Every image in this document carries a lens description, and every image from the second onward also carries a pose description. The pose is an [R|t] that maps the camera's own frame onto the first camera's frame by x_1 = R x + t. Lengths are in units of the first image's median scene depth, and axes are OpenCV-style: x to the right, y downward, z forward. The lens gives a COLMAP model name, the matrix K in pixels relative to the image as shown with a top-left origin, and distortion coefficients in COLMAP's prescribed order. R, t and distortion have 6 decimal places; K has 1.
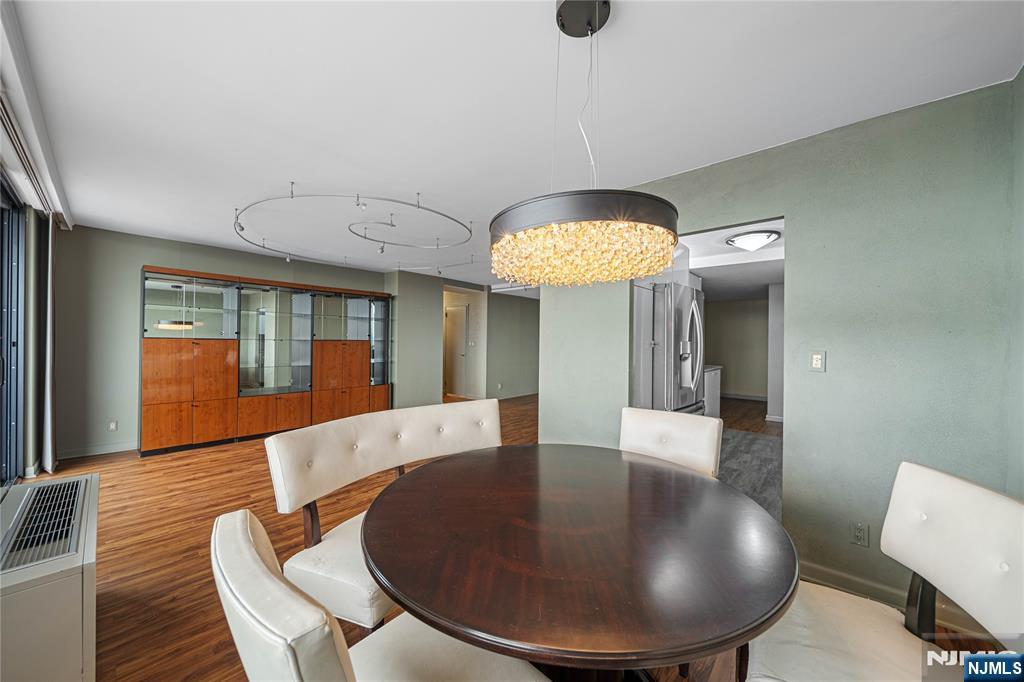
lens RADIAL K [[366.4, 0, 514.3], [0, 366.4, 340.8], [0, 0, 1]] dist [-0.002149, -0.000222]
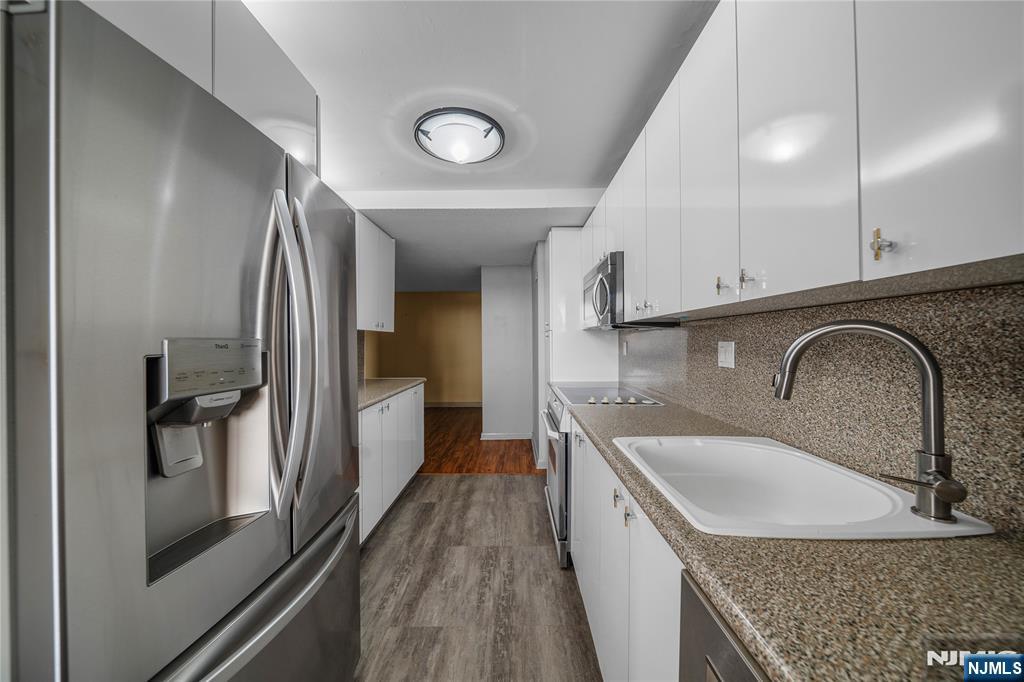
lens RADIAL K [[366.4, 0, 514.3], [0, 366.4, 340.9], [0, 0, 1]] dist [-0.002149, -0.000222]
pose [[0.759246, -0.013324, 0.650668, 0.313213], [0.014709, 0.999886, 0.003311, 0.003579], [-0.650638, 0.007057, 0.759355, 0.477814]]
